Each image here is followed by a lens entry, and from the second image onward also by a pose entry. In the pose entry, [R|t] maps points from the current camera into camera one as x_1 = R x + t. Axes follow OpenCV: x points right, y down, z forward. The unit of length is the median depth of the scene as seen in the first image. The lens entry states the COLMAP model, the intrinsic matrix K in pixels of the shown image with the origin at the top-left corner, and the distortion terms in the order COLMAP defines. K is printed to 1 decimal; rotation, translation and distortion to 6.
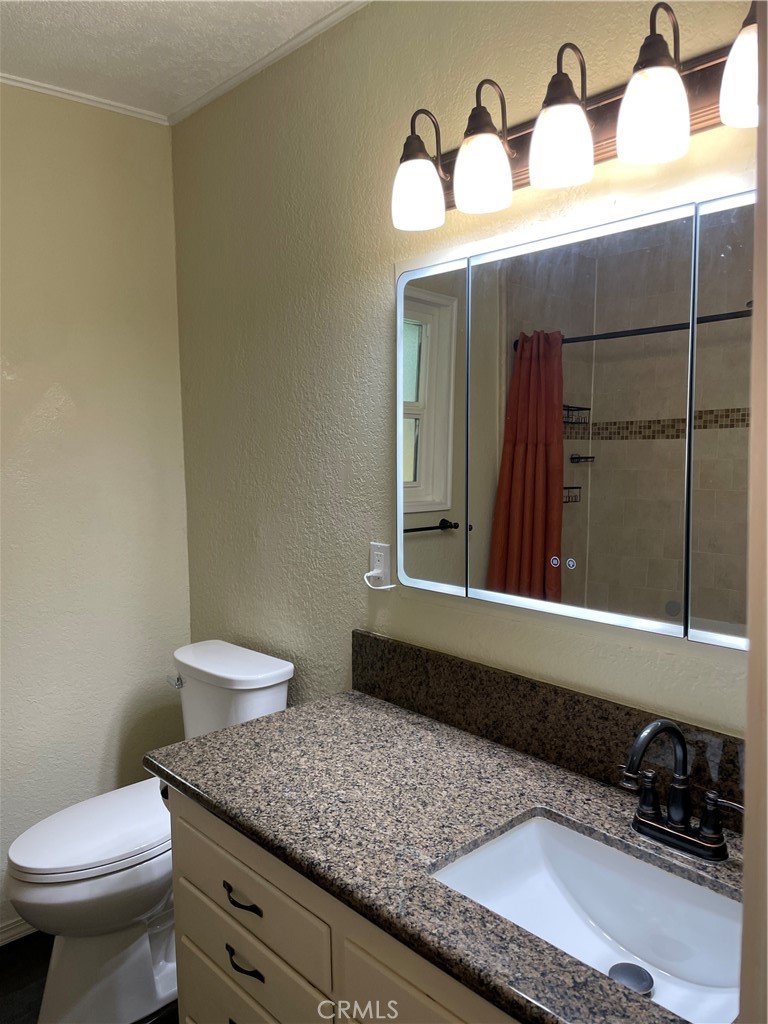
lens RADIAL K [[773.8, 0, 383.7], [0, 773.8, 509.2], [0, 0, 1]] dist [0.071708, -0.047653]
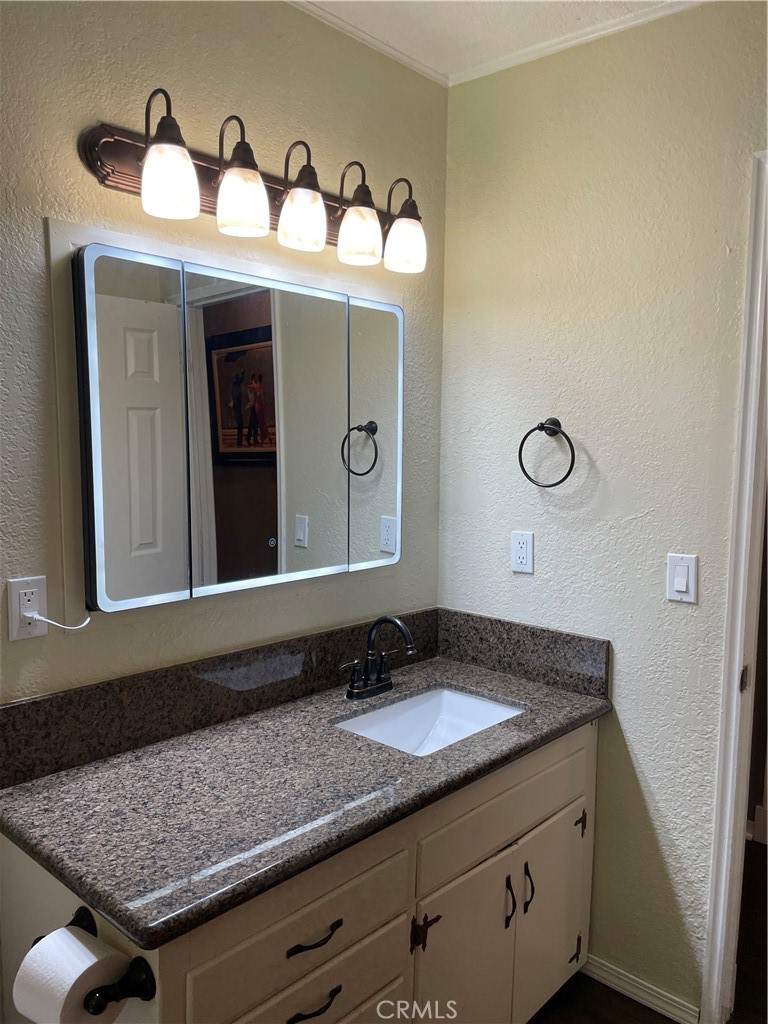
lens RADIAL K [[773.8, 0, 383.4], [0, 773.8, 515.5], [0, 0, 1]] dist [0.071708, -0.047653]
pose [[-0.073632, -0.086231, 0.993550, -0.922356], [0.084763, 0.992109, 0.092388, -0.067660], [-0.993677, 0.091019, -0.065742, 0.811645]]
